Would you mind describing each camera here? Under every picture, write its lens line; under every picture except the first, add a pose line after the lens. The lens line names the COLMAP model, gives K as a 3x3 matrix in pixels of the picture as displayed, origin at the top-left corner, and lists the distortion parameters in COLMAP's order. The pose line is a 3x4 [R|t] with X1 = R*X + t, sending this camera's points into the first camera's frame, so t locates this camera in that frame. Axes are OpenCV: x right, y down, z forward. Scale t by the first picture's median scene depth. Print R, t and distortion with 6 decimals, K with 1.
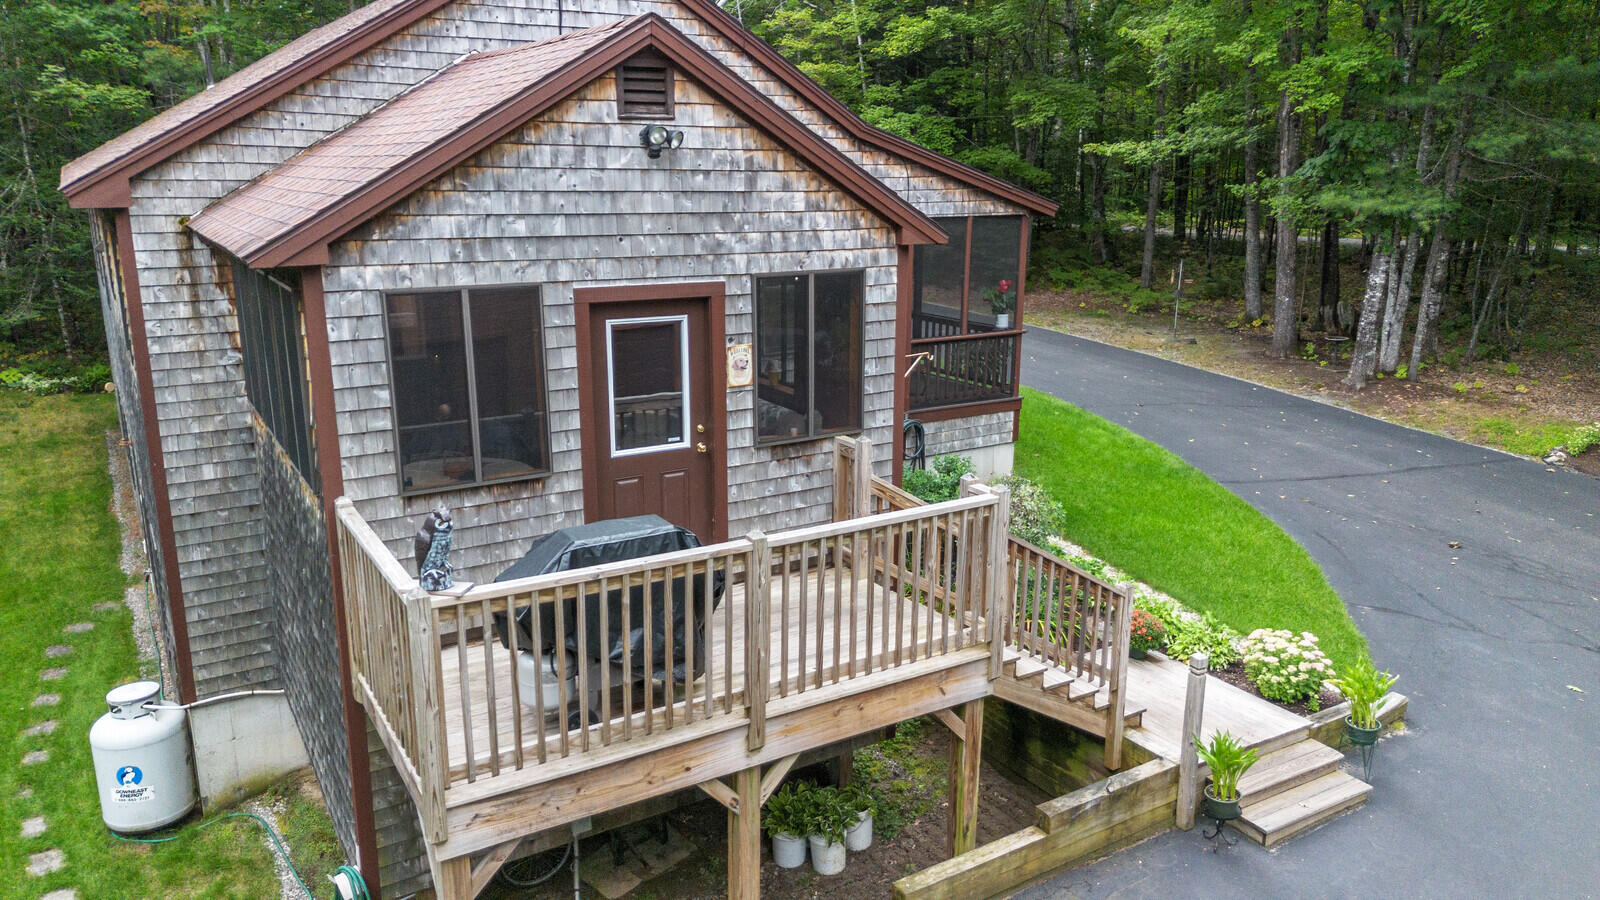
lens RADIAL K [[1130.9, 0, 806.5], [0, 1130.9, 448.8], [0, 0, 1]] dist [0.060810, -0.050645]
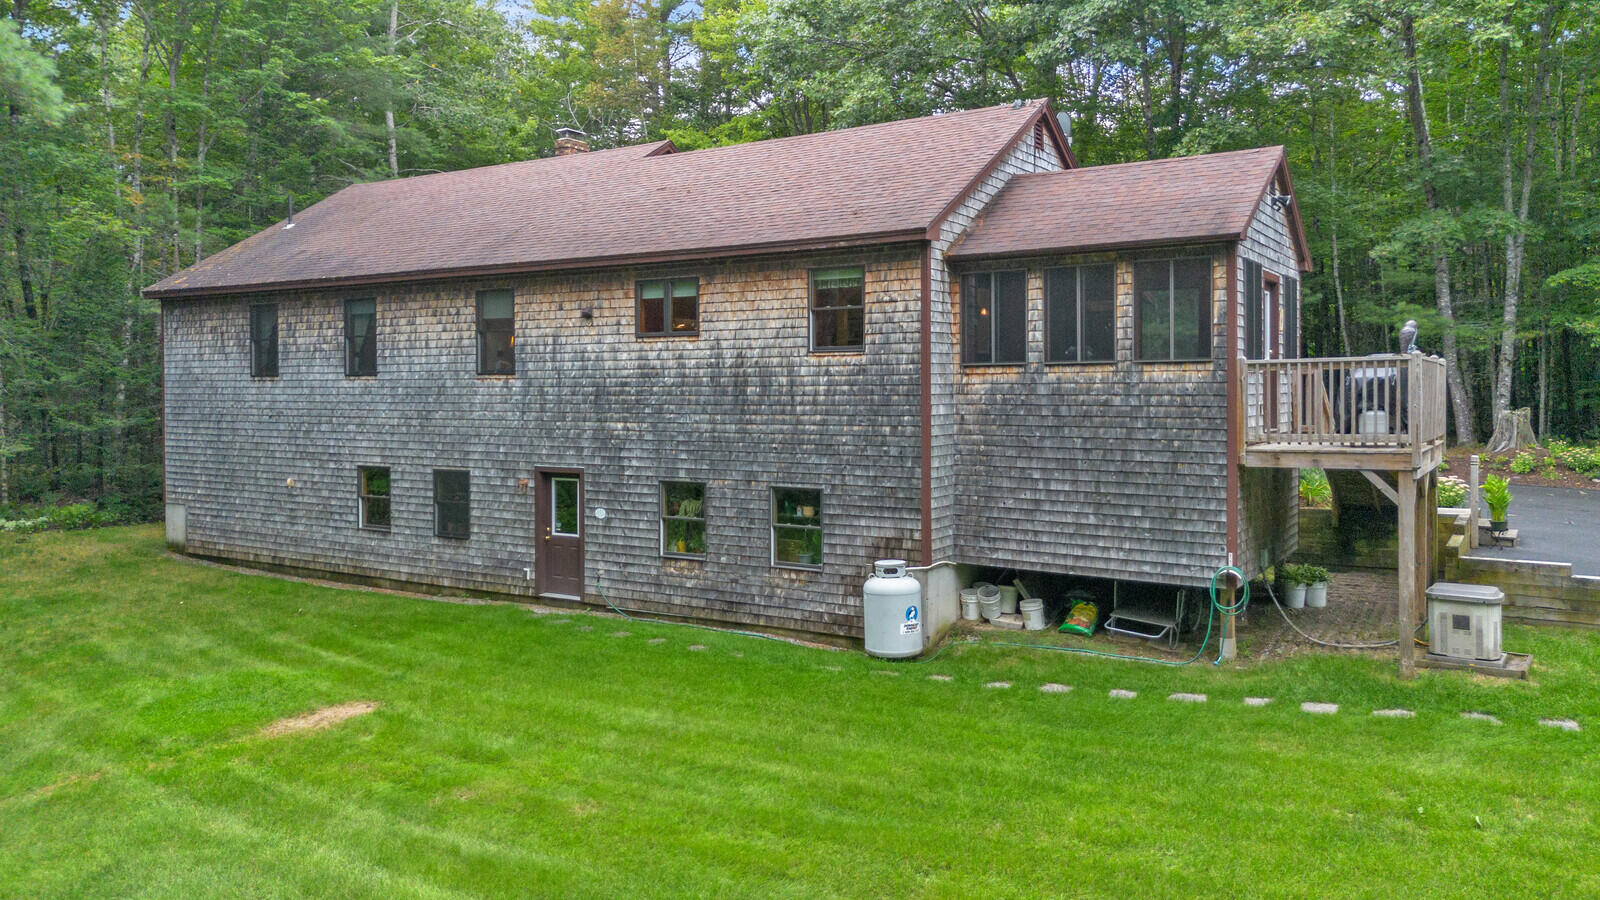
lens RADIAL K [[1130.9, 0, 816.9], [0, 1130.9, 410.6], [0, 0, 1]] dist [0.060810, -0.050645]
pose [[0.902715, -0.017668, 0.429875, -1.673393], [0.112399, 0.974142, -0.195993, 0.382419], [-0.415297, 0.225244, 0.881359, -0.376278]]
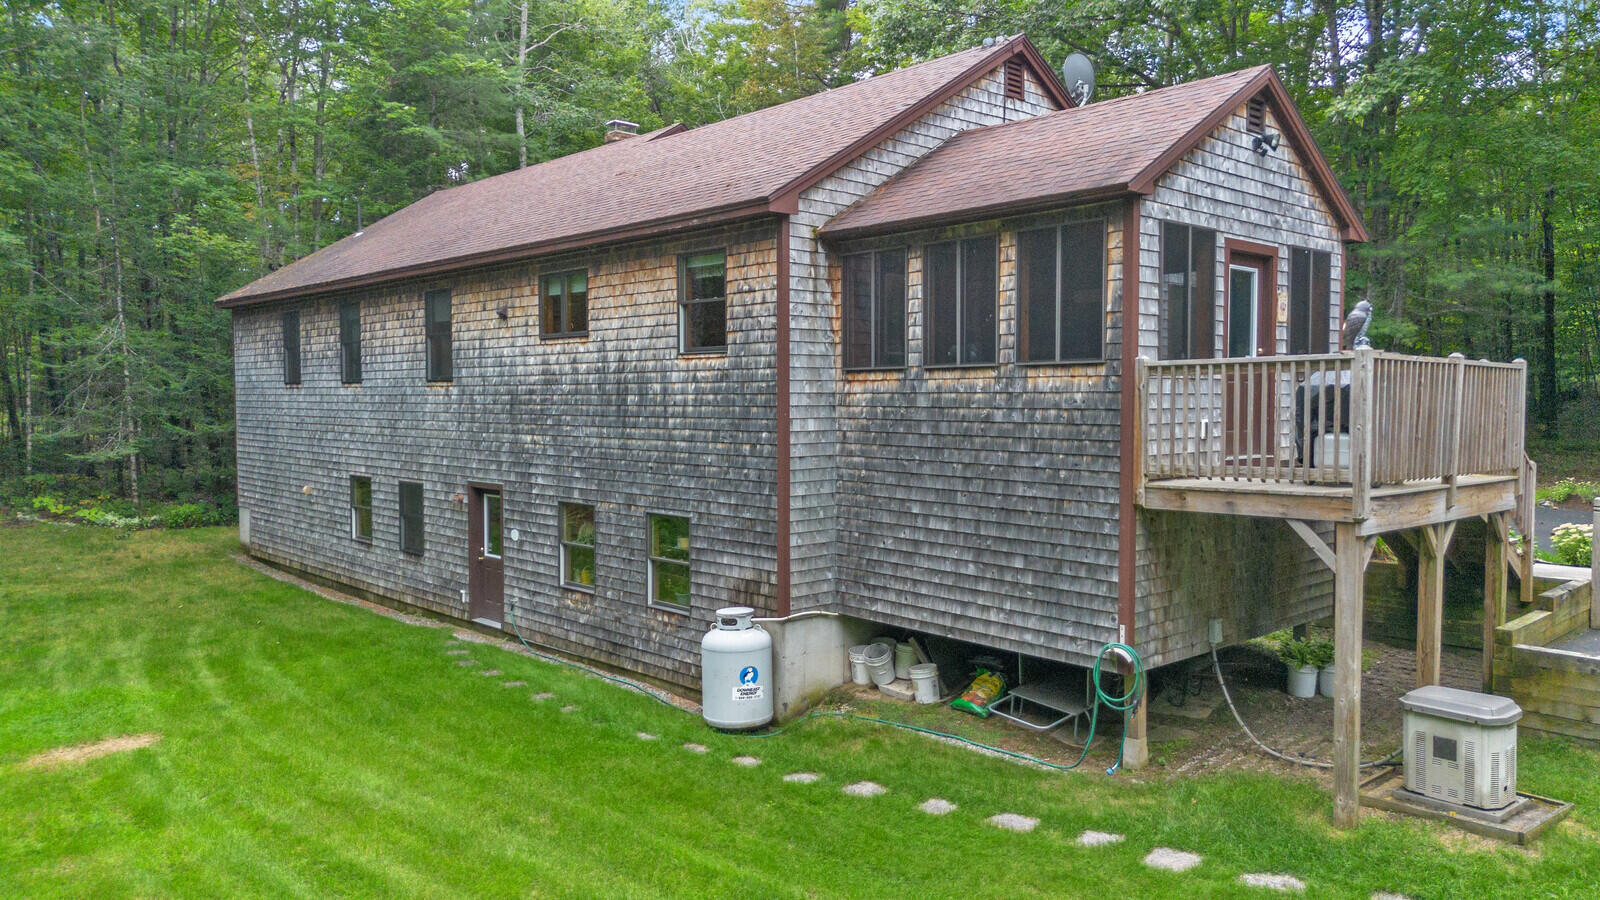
lens RADIAL K [[1130.9, 0, 809.4], [0, 1130.9, 451.4], [0, 0, 1]] dist [0.060810, -0.050645]
pose [[0.982633, -0.014572, 0.184985, -0.940035], [0.050235, 0.980575, -0.189602, 0.357539], [-0.178629, 0.195602, 0.964278, -0.258375]]
